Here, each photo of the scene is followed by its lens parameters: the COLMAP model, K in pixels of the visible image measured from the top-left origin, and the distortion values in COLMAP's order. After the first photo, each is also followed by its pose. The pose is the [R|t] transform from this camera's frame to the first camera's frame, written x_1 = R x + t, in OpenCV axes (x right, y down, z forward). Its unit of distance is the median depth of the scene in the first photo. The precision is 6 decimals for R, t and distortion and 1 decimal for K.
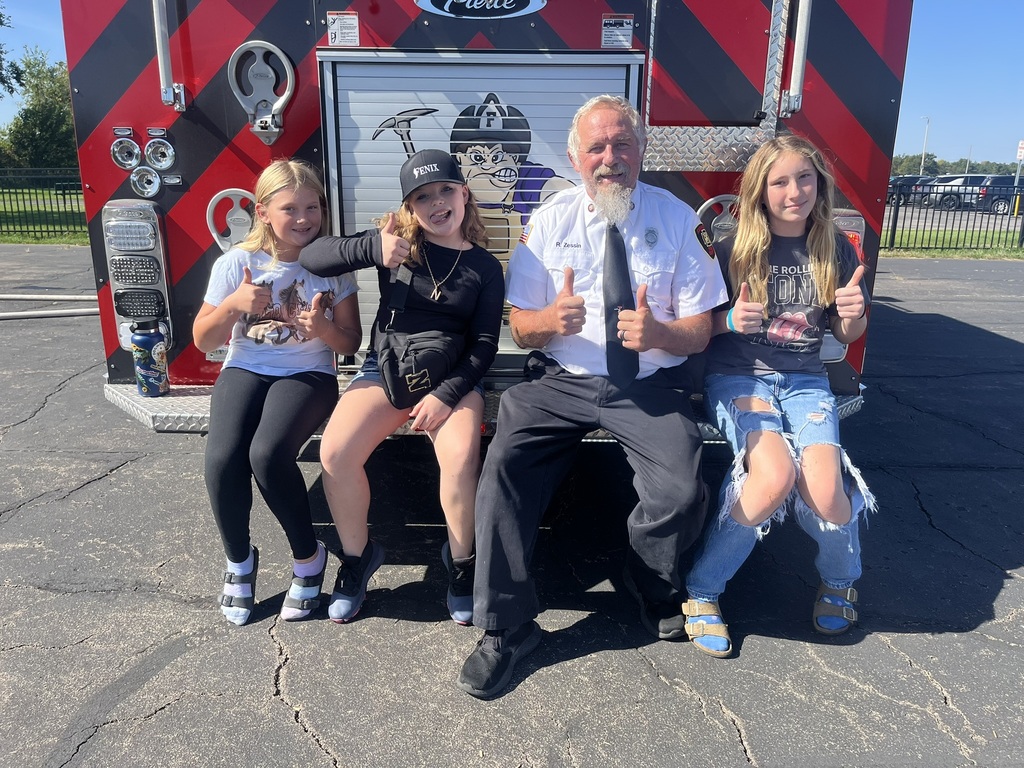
lens RADIAL K [[777.1, 0, 514.3], [0, 777.1, 382.3], [0, 0, 1]] dist [0.038088, -0.029906]
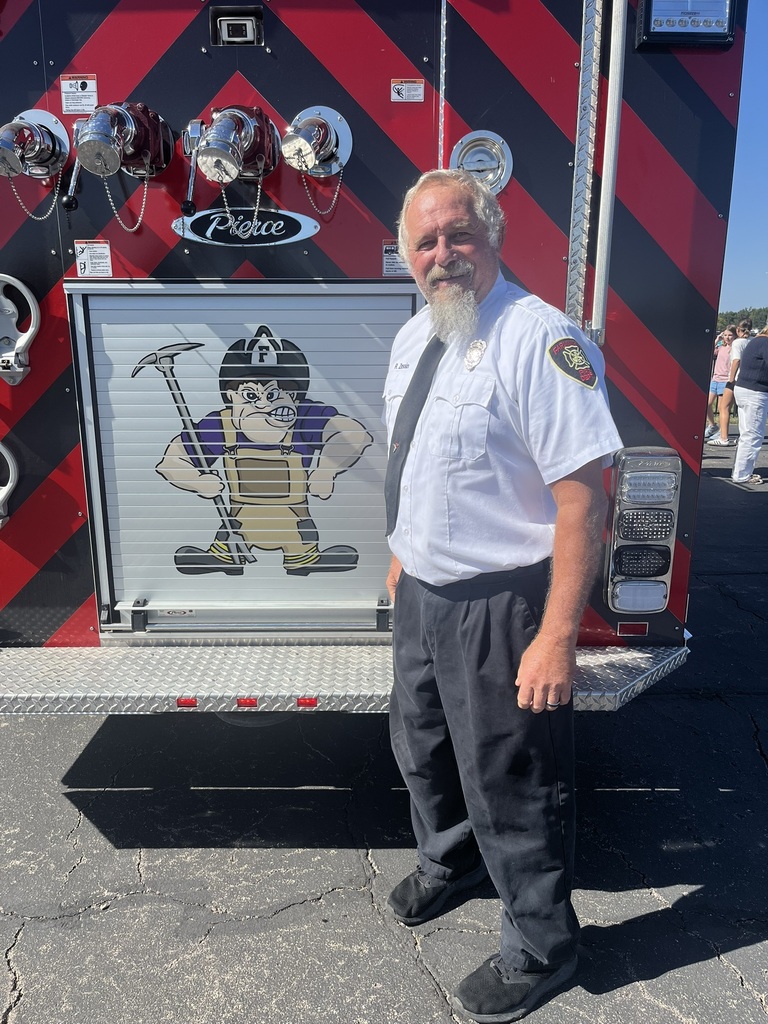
lens RADIAL K [[777.1, 0, 383.3], [0, 777.1, 513.9], [0, 0, 1]] dist [0.038088, -0.029906]
pose [[0.999745, -0.016993, 0.014874, 0.091009], [0.017430, 0.999406, -0.029727, -0.124503], [-0.014360, 0.029978, 0.999447, 0.109288]]
